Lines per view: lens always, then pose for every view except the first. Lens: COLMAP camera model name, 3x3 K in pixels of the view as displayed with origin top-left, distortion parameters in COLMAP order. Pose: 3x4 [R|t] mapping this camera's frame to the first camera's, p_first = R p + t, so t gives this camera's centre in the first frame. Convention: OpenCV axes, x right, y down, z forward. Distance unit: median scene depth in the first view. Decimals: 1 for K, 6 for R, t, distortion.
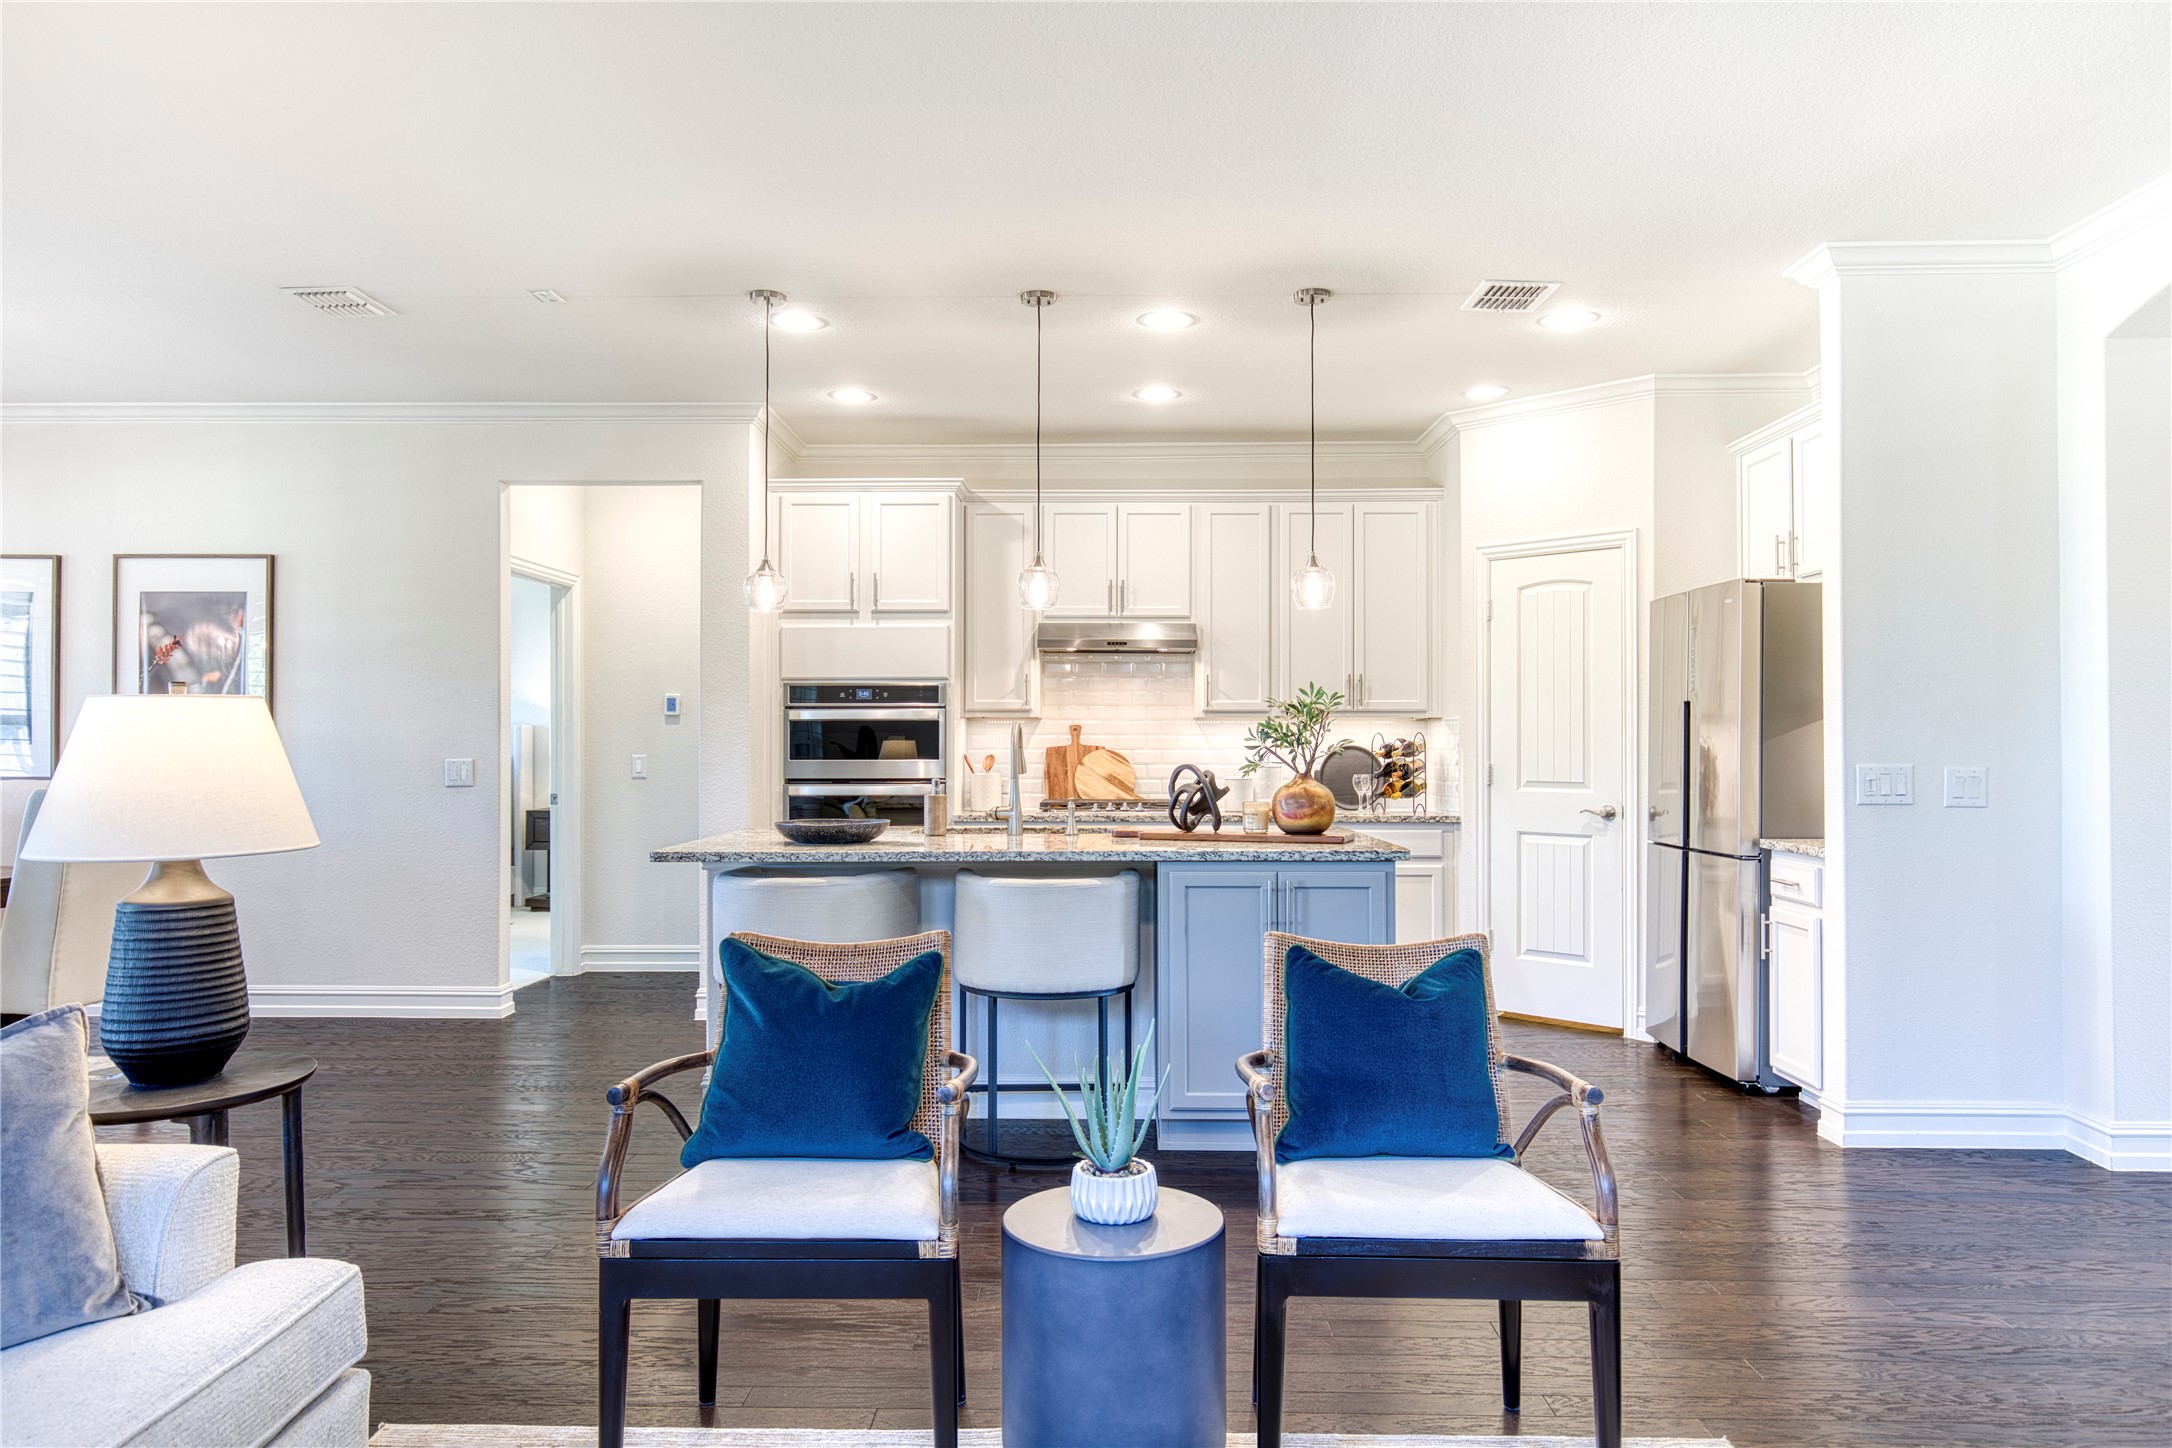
lens RADIAL K [[1436.3, 0, 1086.0], [0, 1436.3, 724.0], [0, 0, 1]] dist [0.021174, -0.042139]
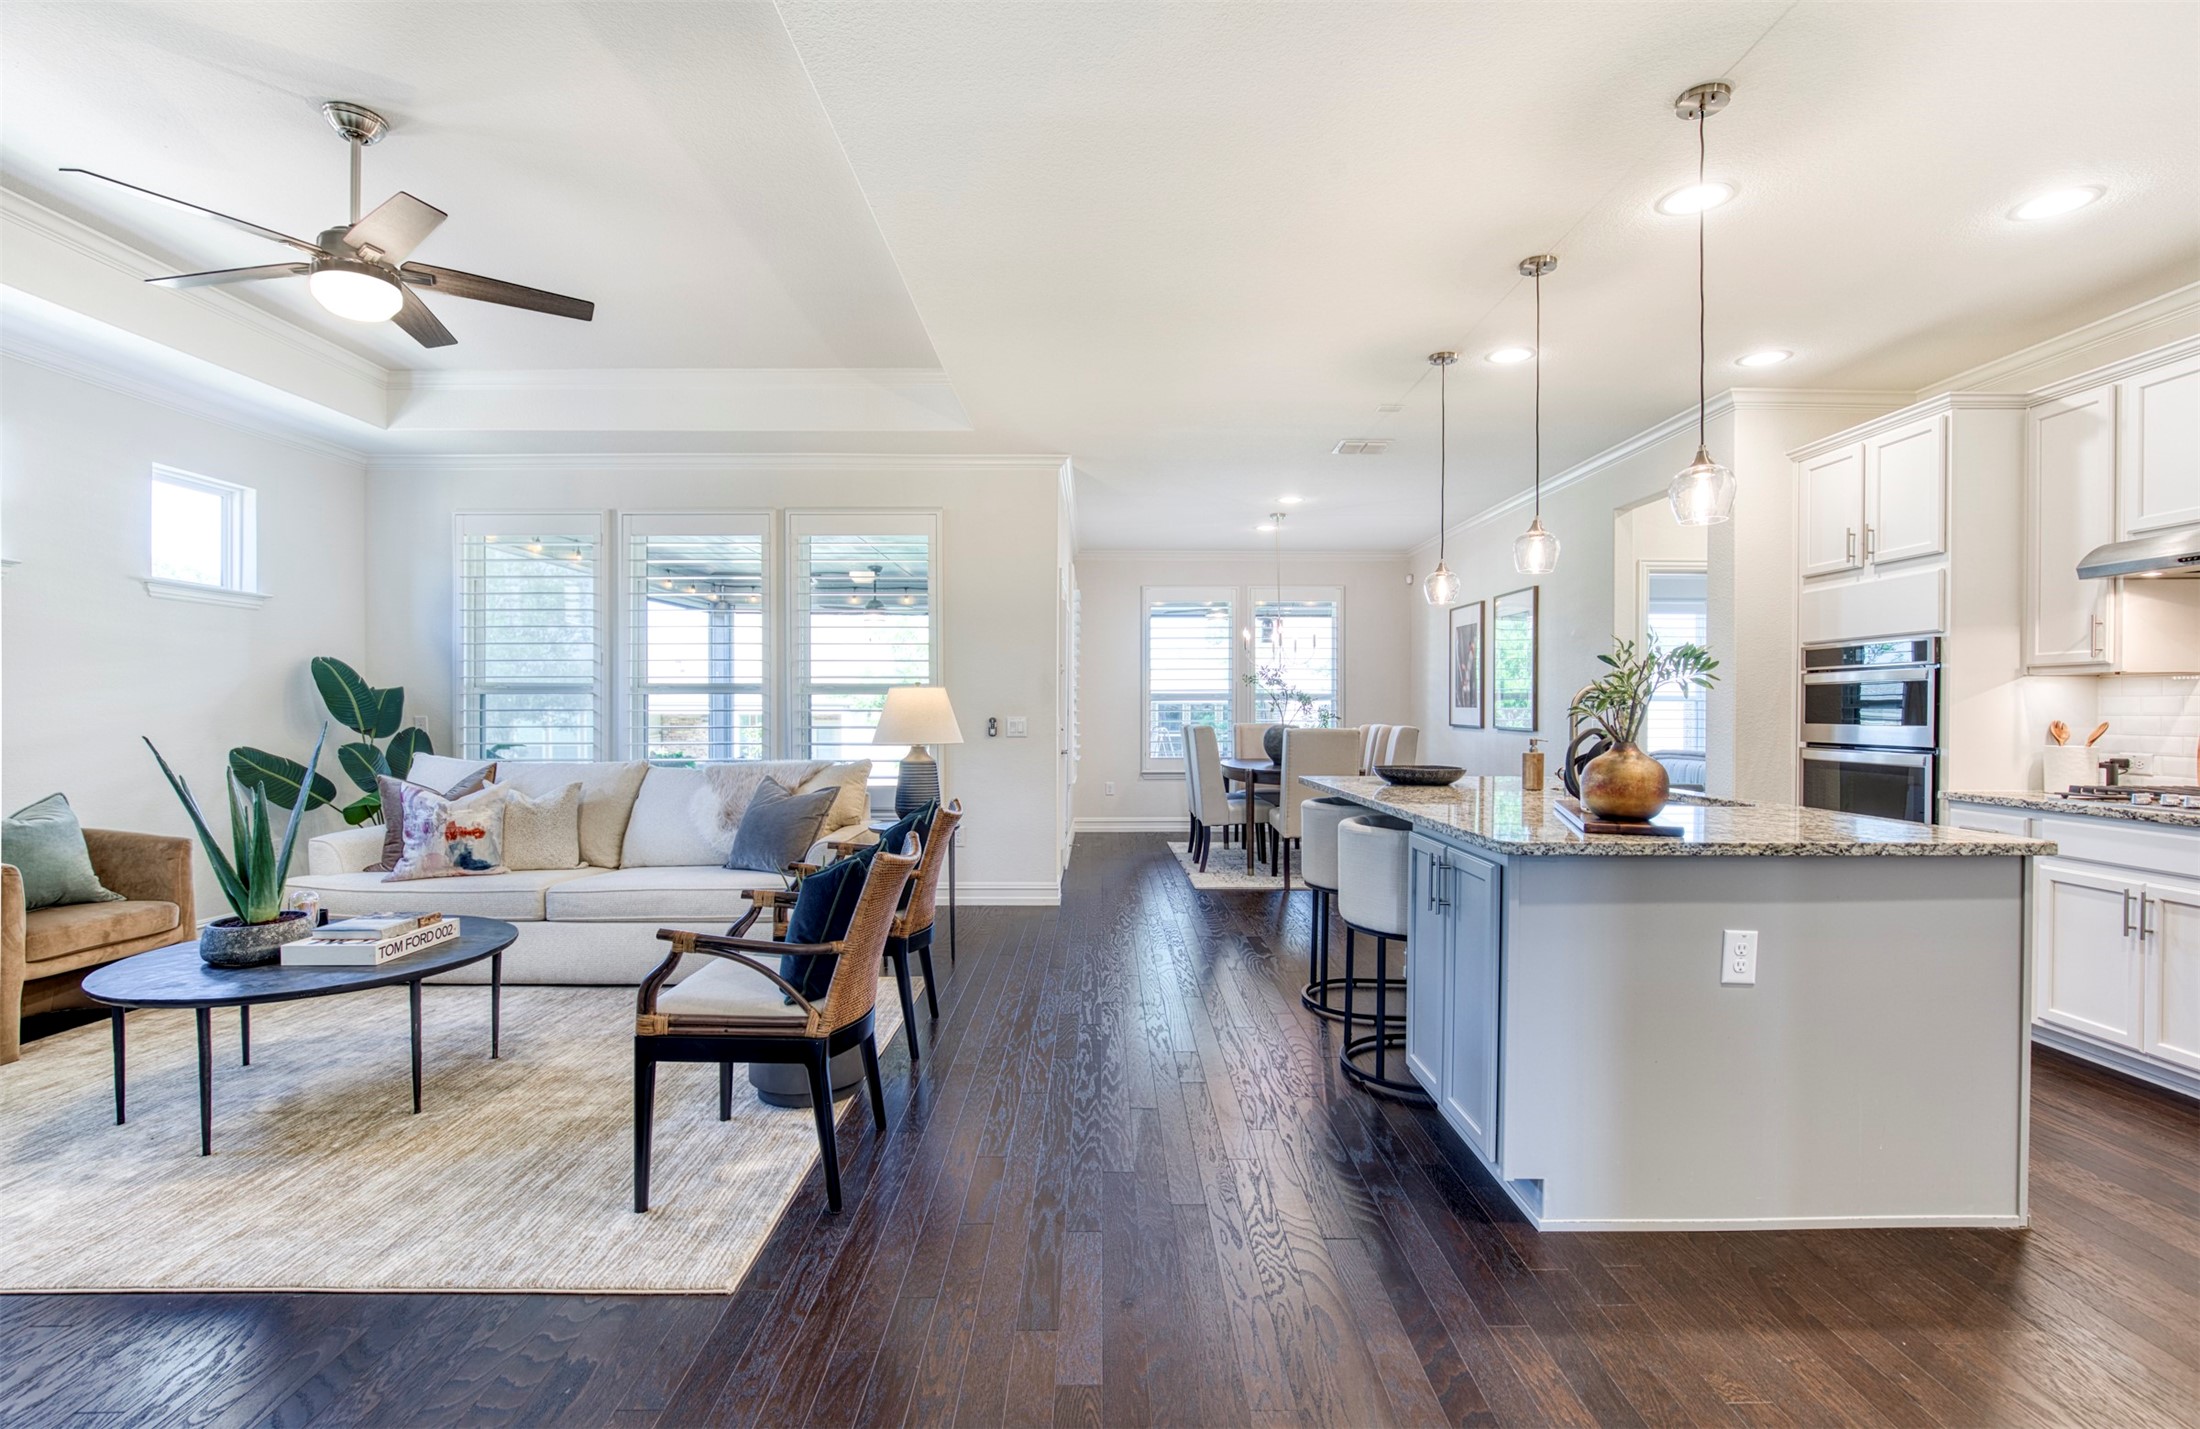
lens RADIAL K [[995.1, 0, 1100.0], [0, 995.1, 714.5], [0, 0, 1]] dist [-0.017094, -0.000108]
pose [[0.020202, 0.007036, -0.999771, 0.482554], [0.009927, 0.999925, 0.007237, 0.008719], [0.999747, -0.010071, 0.020130, 0.494179]]
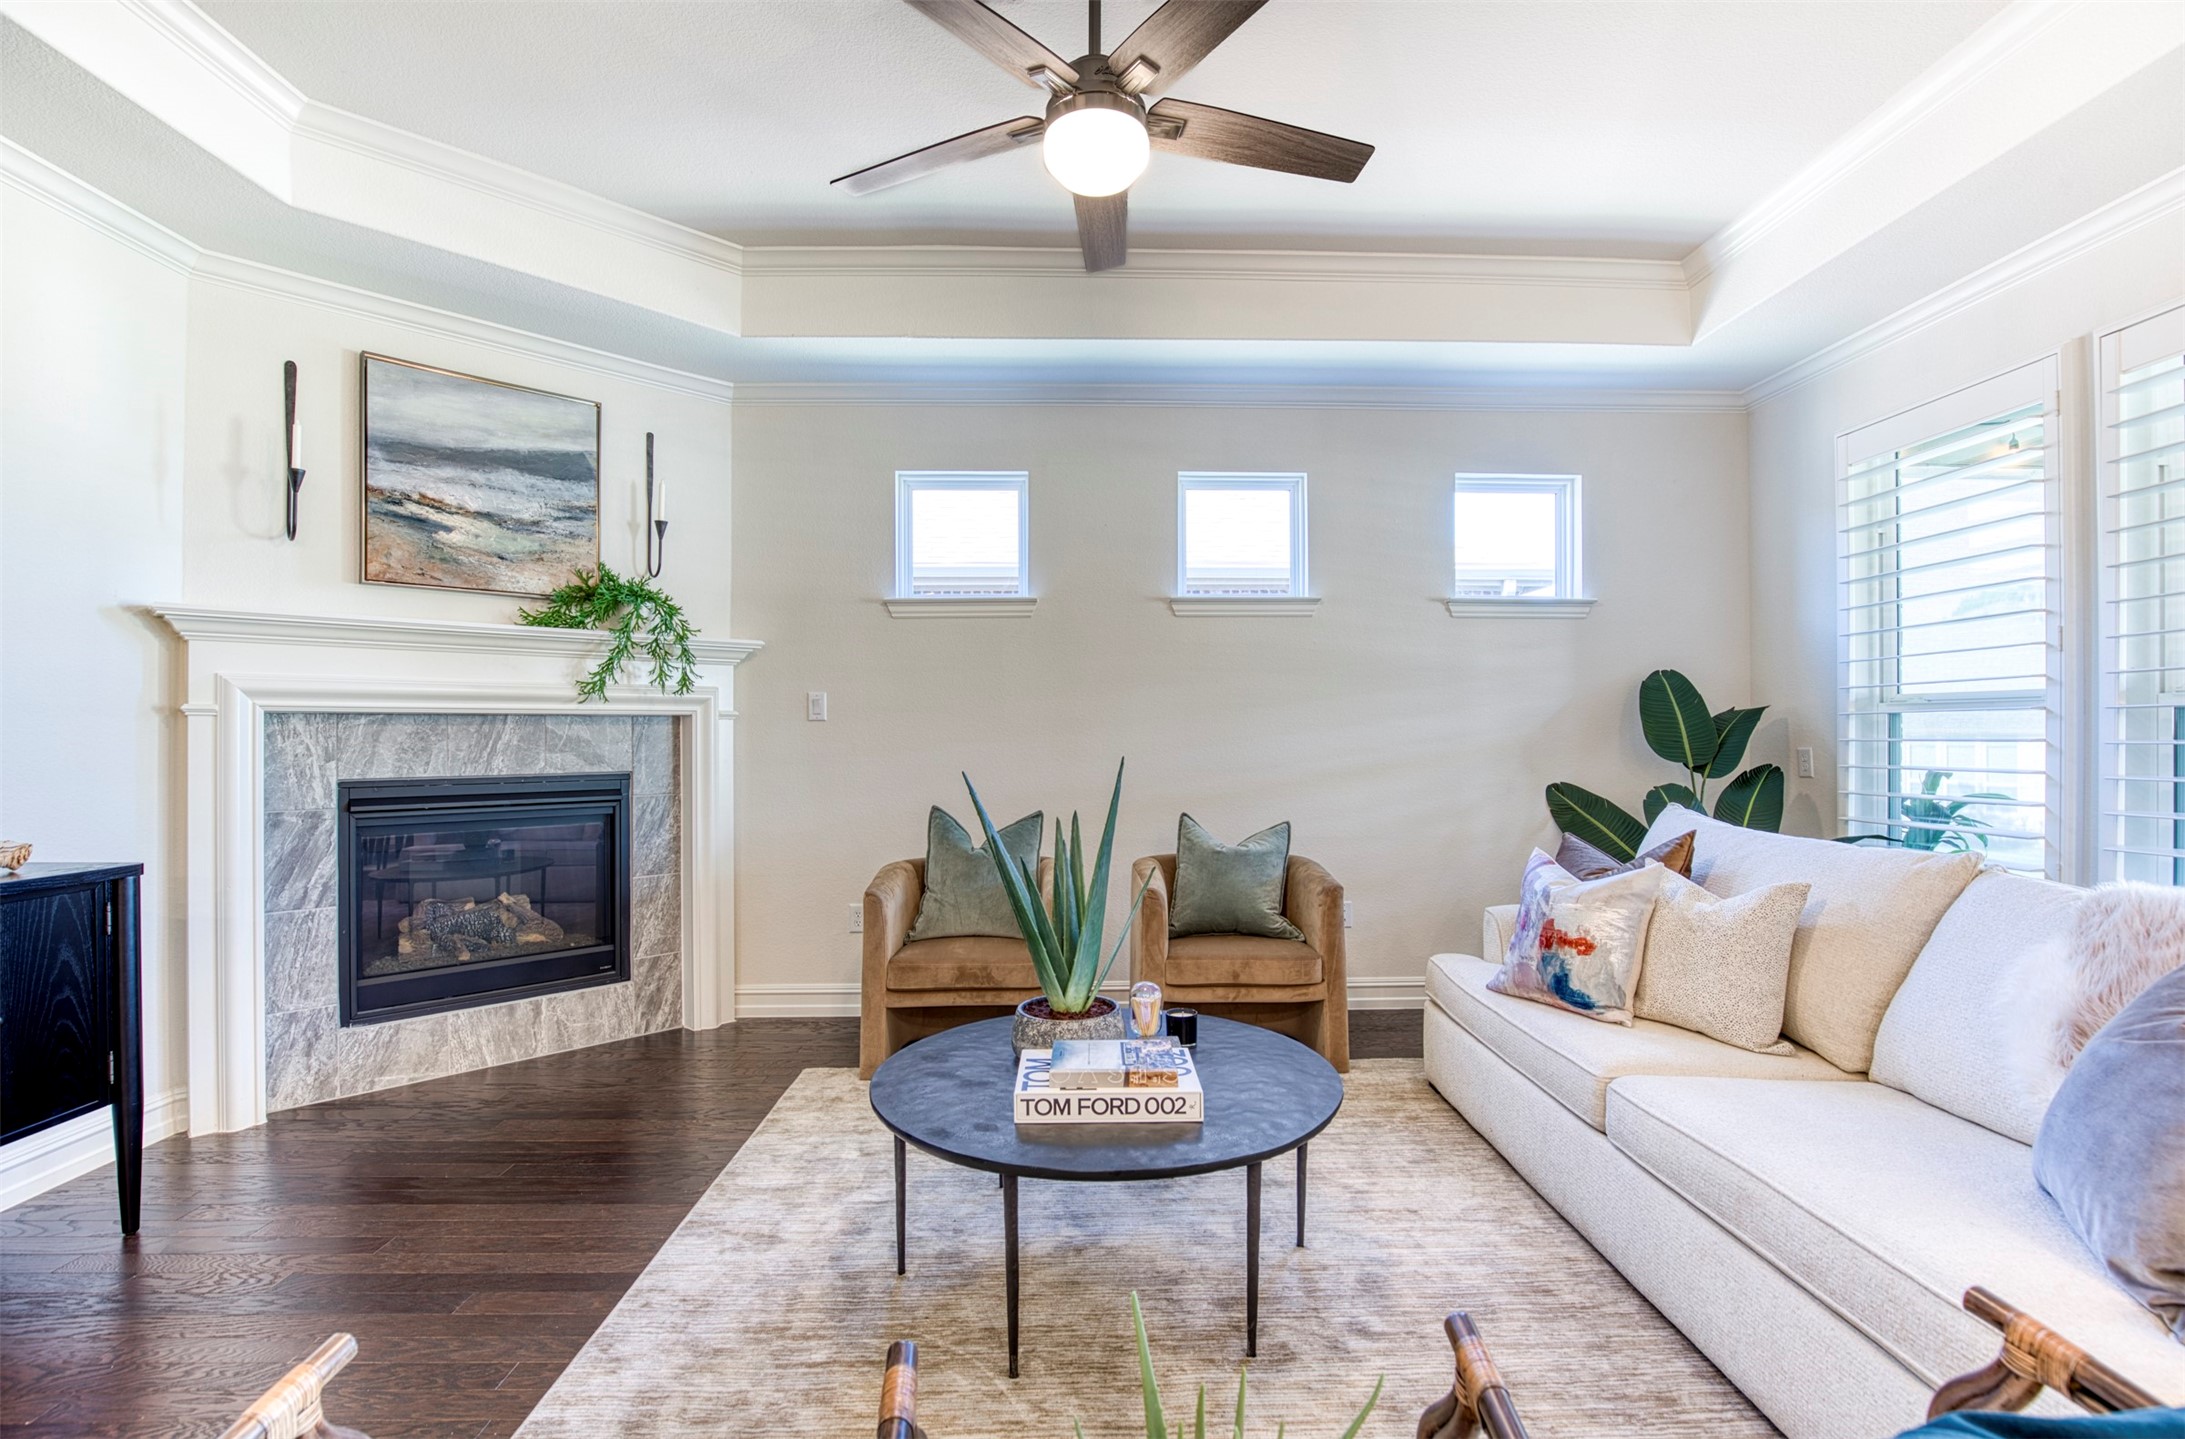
lens RADIAL K [[1006.0, 0, 1092.5], [0, 1006.0, 719.5], [0, 0, 1]] dist [-0.025956, 0.000273]
pose [[-0.998723, 0.003318, -0.050411, 0.029018], [0.004490, 0.999722, -0.023148, 0.005748], [0.050320, -0.023345, -0.998460, 0.485227]]
